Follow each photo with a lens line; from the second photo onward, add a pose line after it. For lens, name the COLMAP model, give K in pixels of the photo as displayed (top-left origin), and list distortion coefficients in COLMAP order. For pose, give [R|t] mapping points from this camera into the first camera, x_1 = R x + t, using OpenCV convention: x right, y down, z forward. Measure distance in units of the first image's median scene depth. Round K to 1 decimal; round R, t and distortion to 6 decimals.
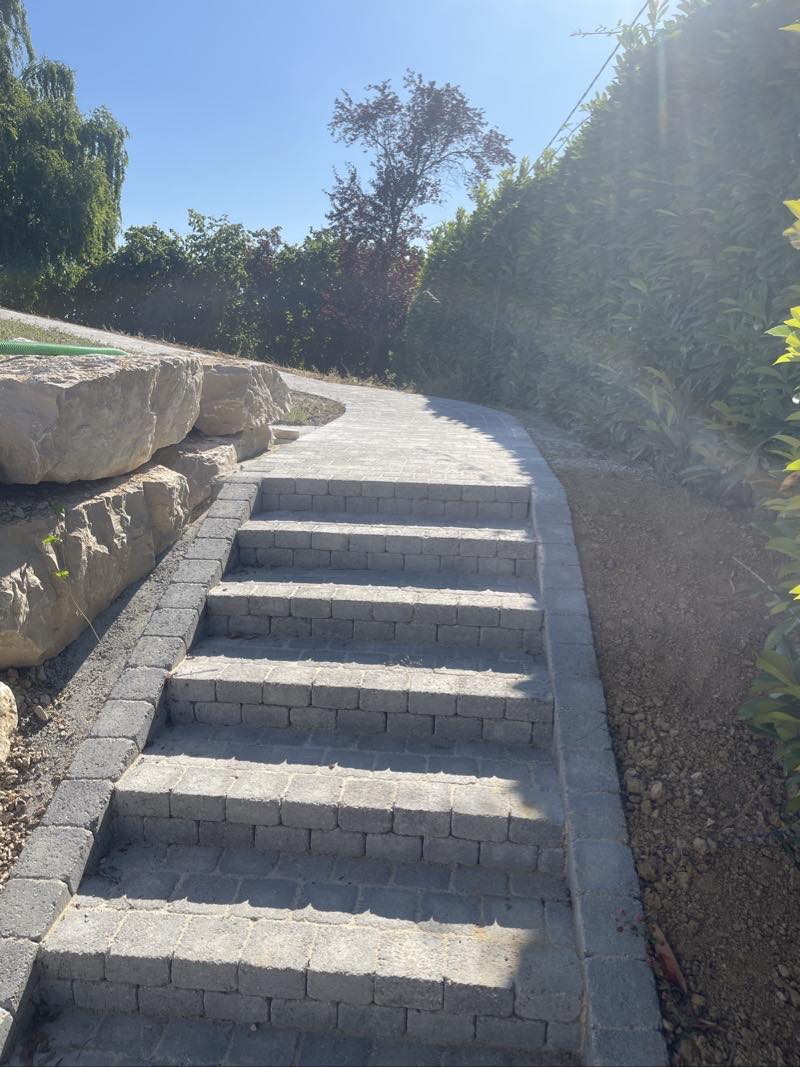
lens RADIAL K [[802.8, 0, 400.0], [0, 802.8, 533.5], [0, 0, 1]] dist [0.061858, -0.094123]
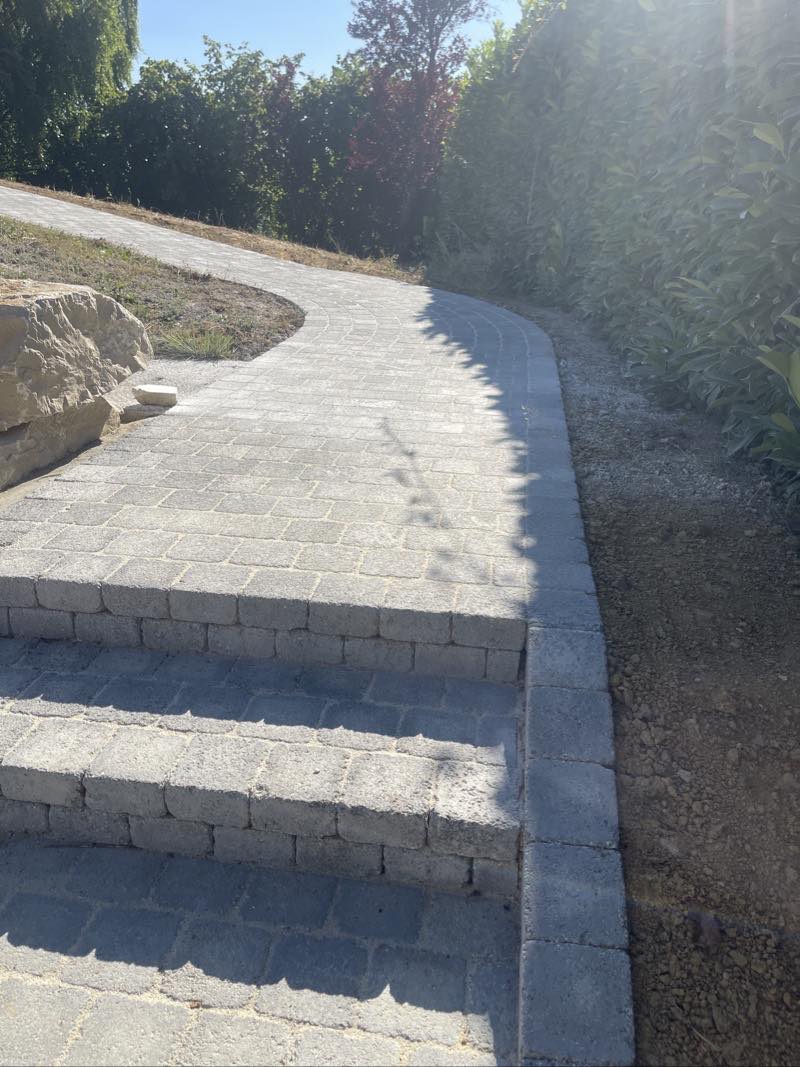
lens RADIAL K [[802.8, 0, 400.0], [0, 802.8, 533.5], [0, 0, 1]] dist [0.061858, -0.094123]
pose [[0.998317, 0.019014, -0.054796, 0.036292], [-0.009466, 0.985485, 0.169499, -0.057983], [0.057223, -0.168695, 0.984006, 0.176120]]
